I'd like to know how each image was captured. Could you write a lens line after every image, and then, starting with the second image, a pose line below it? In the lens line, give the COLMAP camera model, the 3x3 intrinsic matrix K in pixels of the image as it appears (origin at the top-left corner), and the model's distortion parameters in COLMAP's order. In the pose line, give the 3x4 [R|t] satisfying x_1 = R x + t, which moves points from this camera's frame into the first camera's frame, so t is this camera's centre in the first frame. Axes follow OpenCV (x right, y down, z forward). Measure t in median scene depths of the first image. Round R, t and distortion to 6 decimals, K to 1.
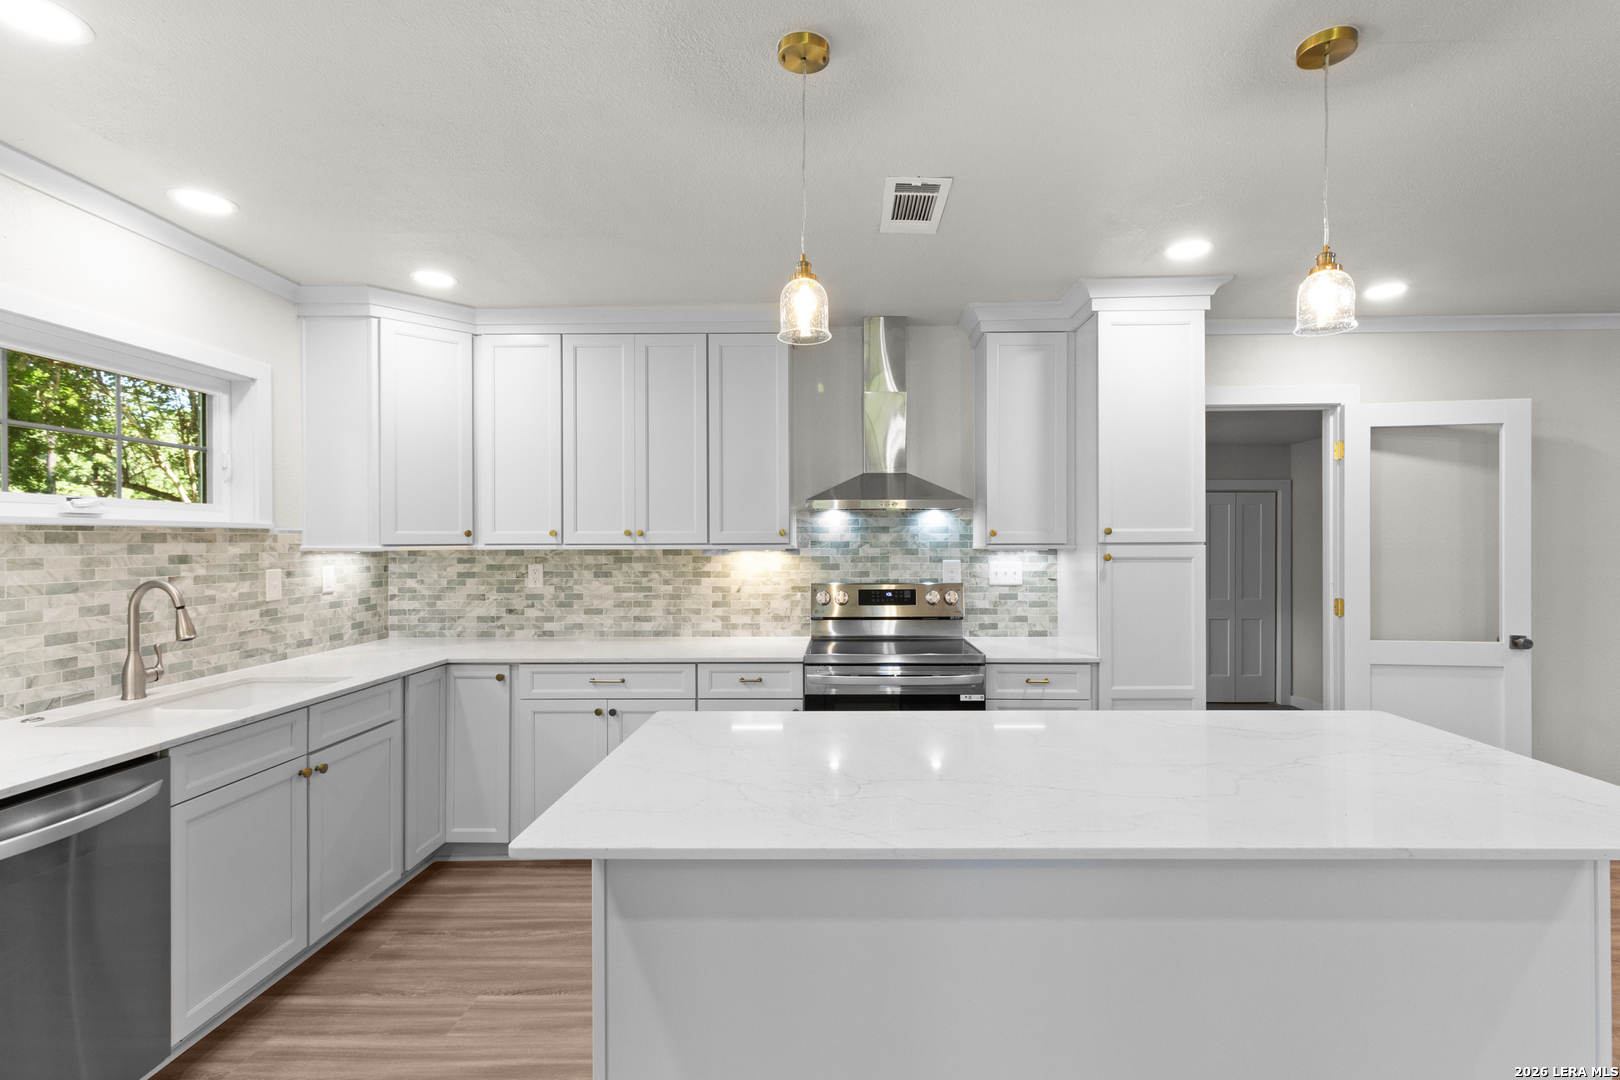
lens RADIAL K [[754.8, 0, 838.4], [0, 754.8, 543.8], [0, 0, 1]] dist [0.004495, 0.000934]
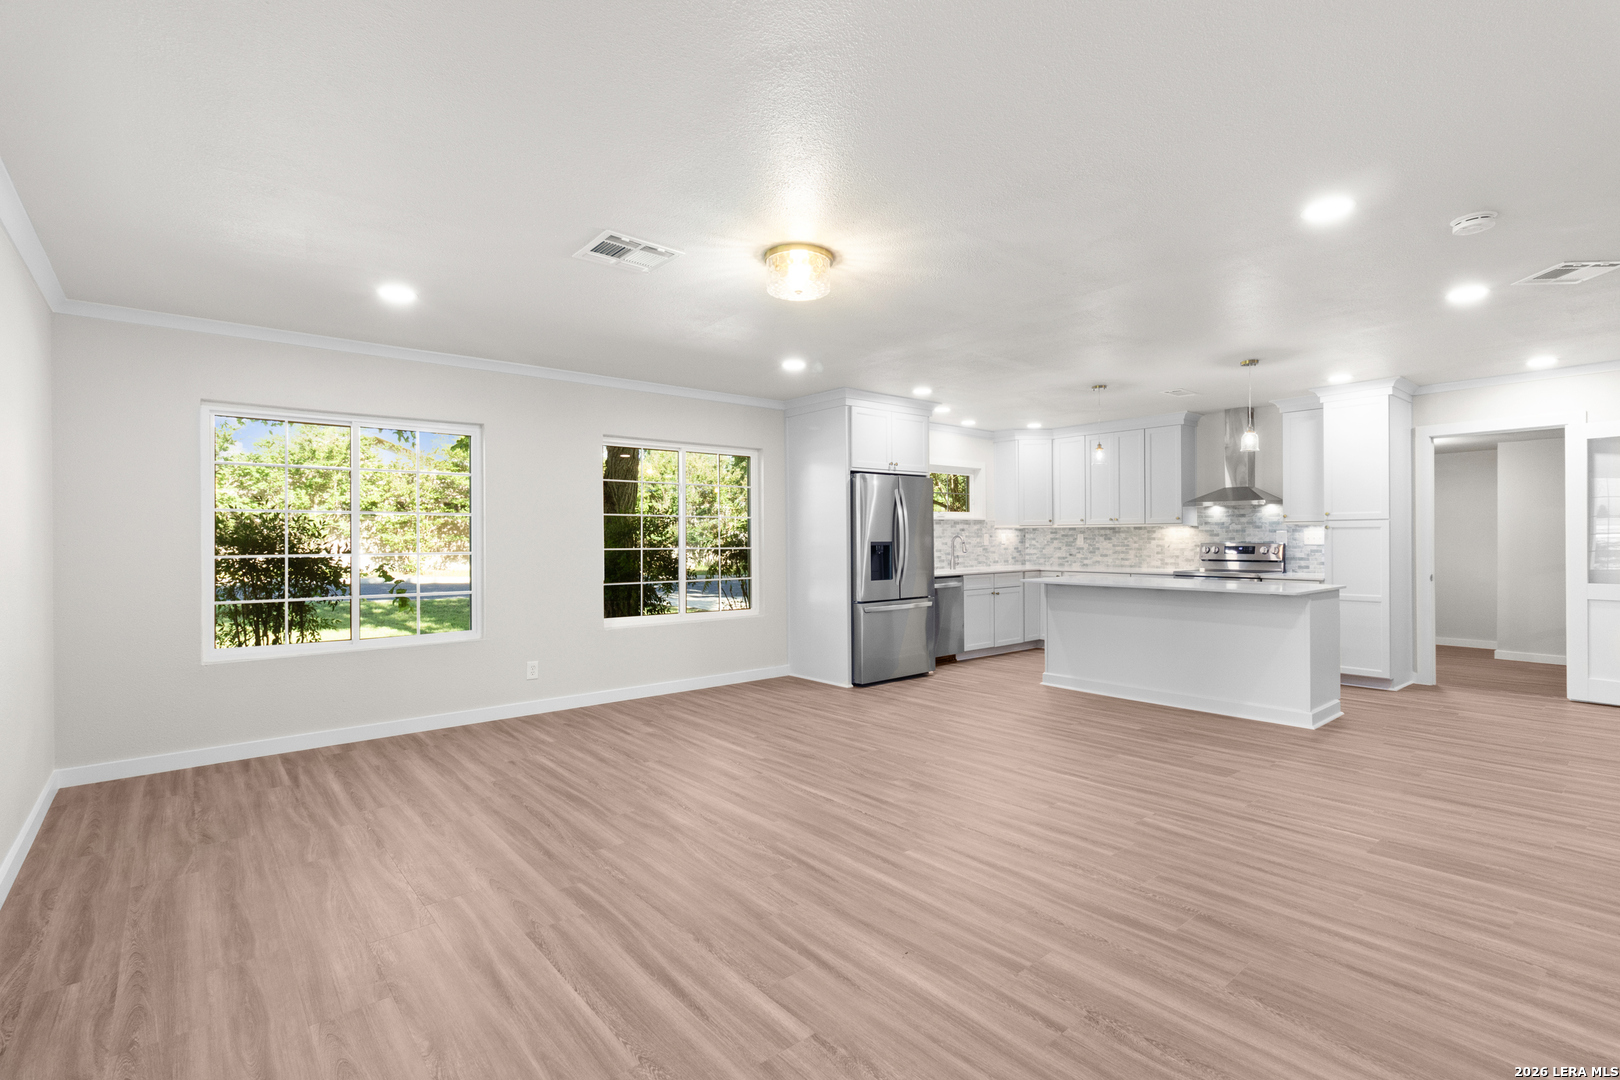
lens RADIAL K [[754.8, 0, 842.3], [0, 754.8, 542.3], [0, 0, 1]] dist [0.004495, 0.000934]
pose [[0.666323, 0.005411, -0.745644, 0.853726], [0.001399, 0.999963, 0.008507, 0.032944], [0.745662, -0.006711, 0.666291, -1.095826]]
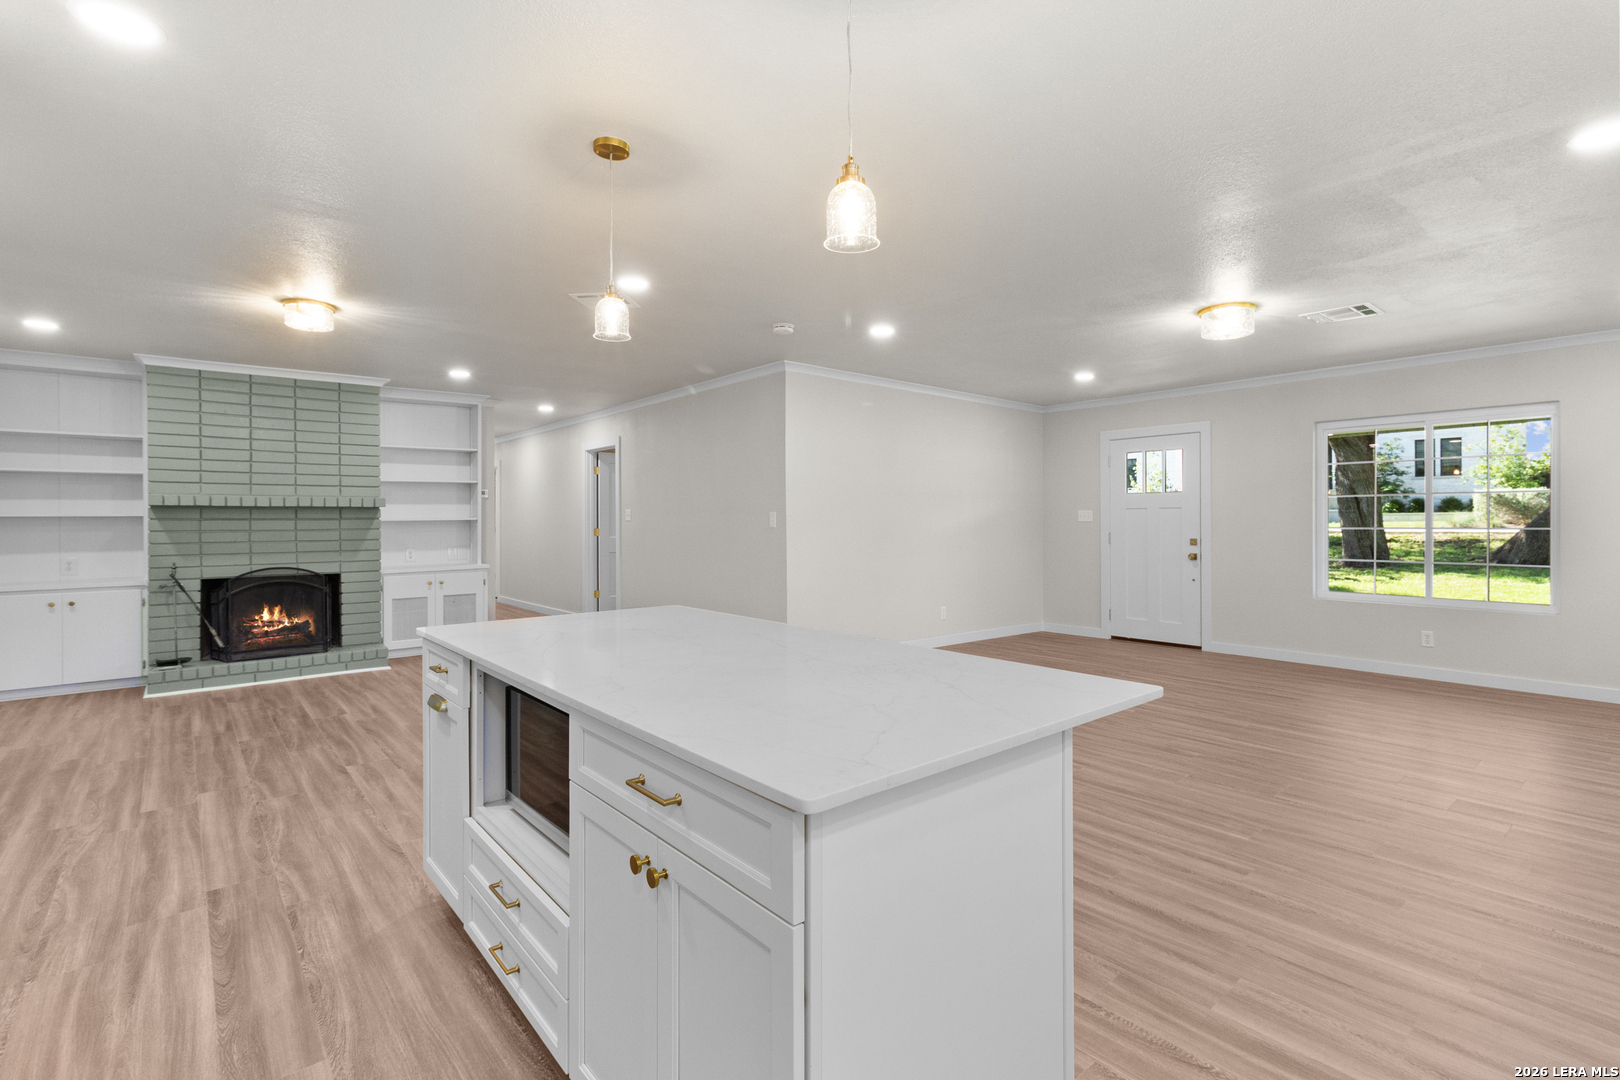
lens RADIAL K [[754.8, 0, 830.7], [0, 754.8, 499.4], [0, 0, 1]] dist [0.004495, 0.000934]
pose [[-0.663005, 0.026098, 0.748160, -0.345067], [0.008513, 0.999590, -0.027324, 0.036258], [-0.748567, -0.011747, -0.662955, 0.762635]]
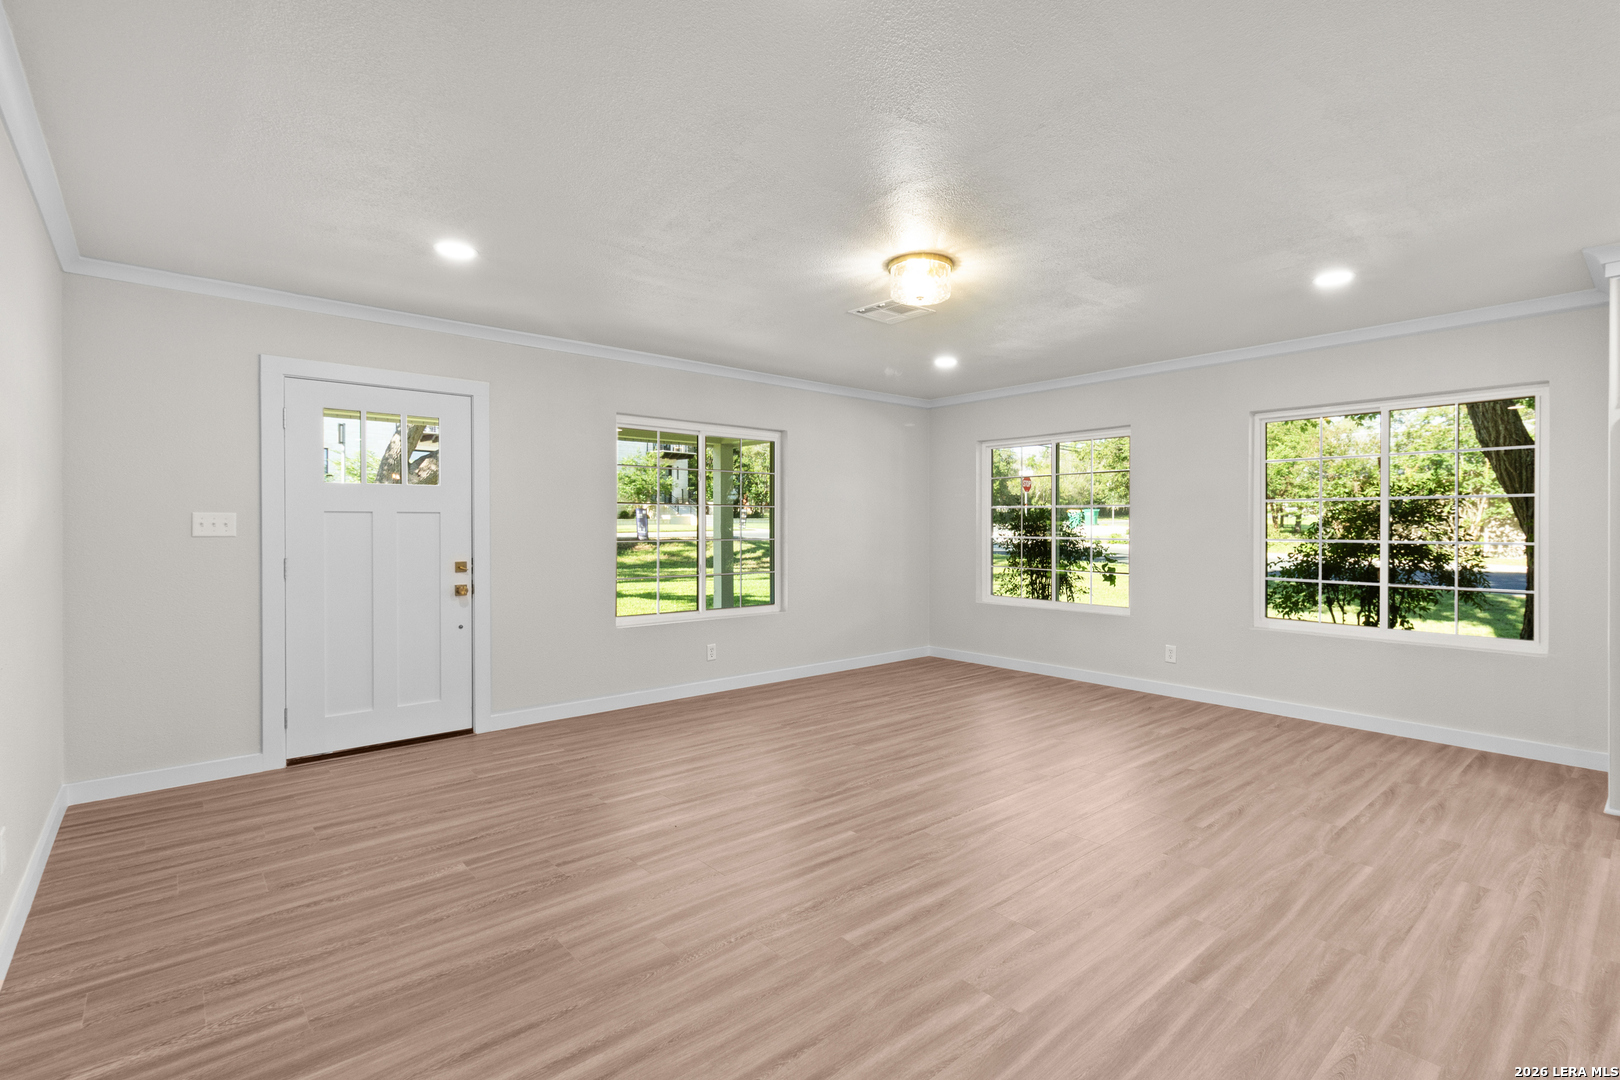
lens RADIAL K [[754.8, 0, 839.7], [0, 754.8, 518.4], [0, 0, 1]] dist [0.004495, 0.000934]
pose [[-0.735927, -0.002676, -0.677056, 0.873738], [0.001711, 0.999982, -0.005812, 0.029889], [0.677059, -0.005435, -0.735909, 0.102793]]
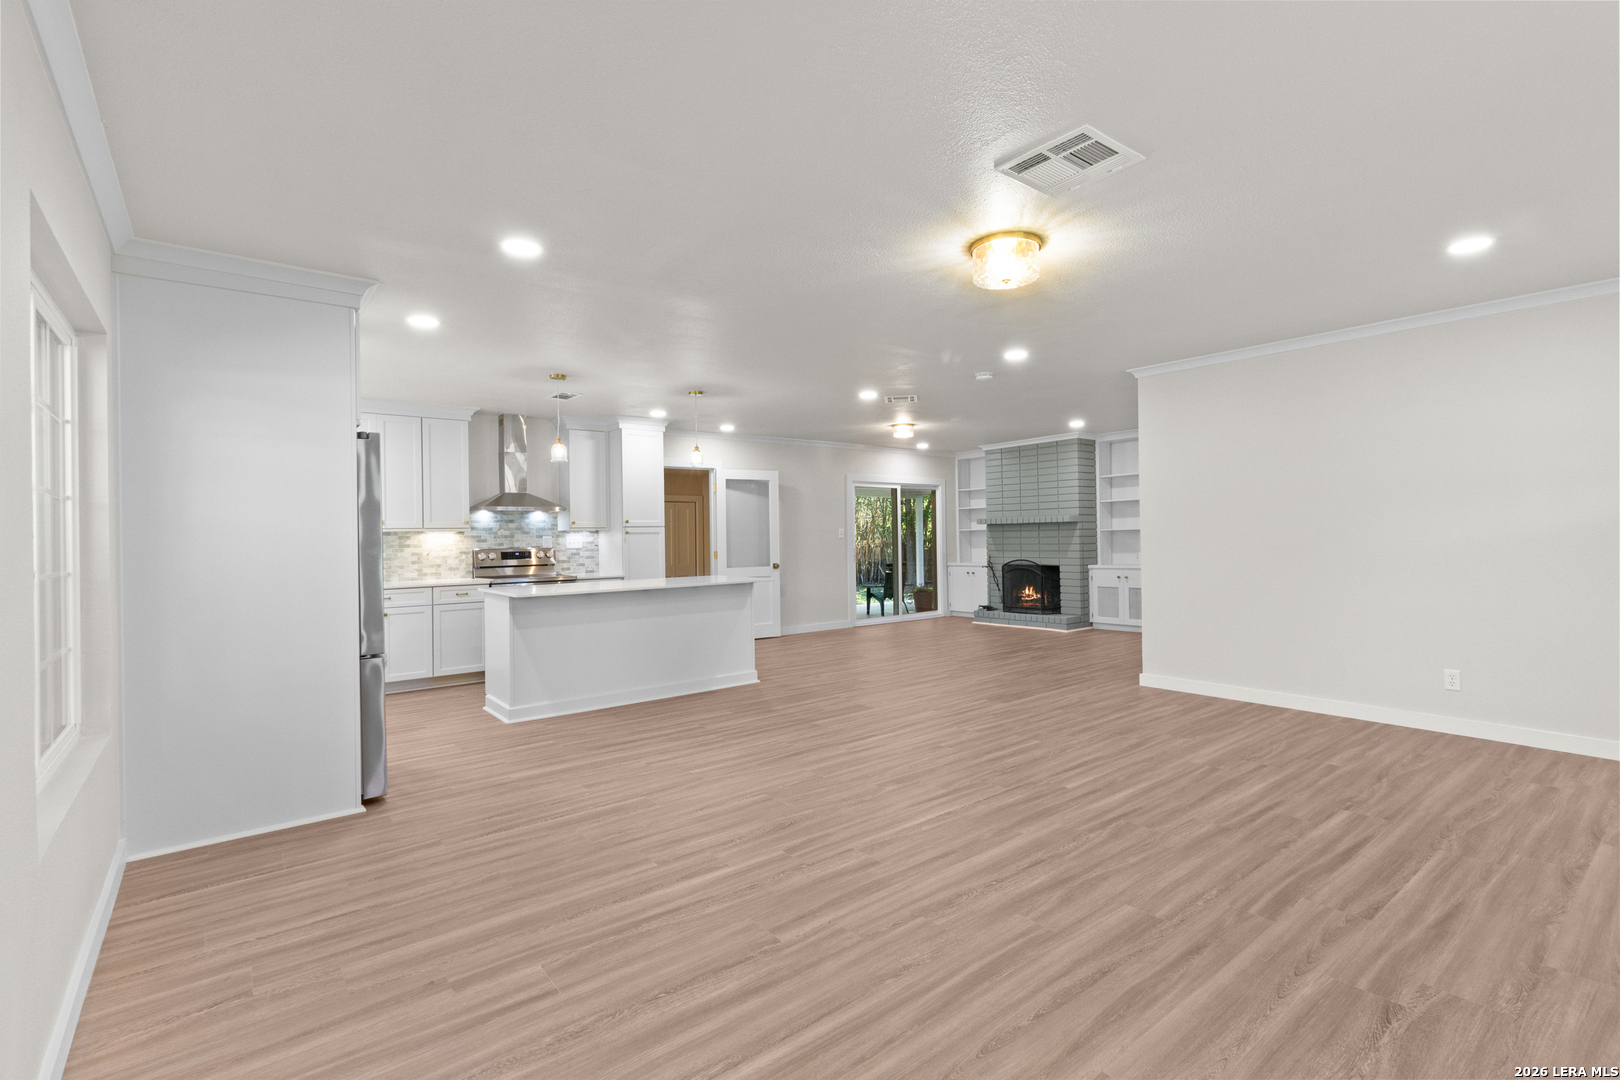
lens RADIAL K [[754.8, 0, 841.6], [0, 754.8, 520.5], [0, 0, 1]] dist [0.004495, 0.000934]
pose [[0.764440, 0.003093, 0.644687, -0.568409], [0.016952, 0.999546, -0.024897, 0.043615], [-0.644472, 0.029961, 0.764041, -1.080281]]
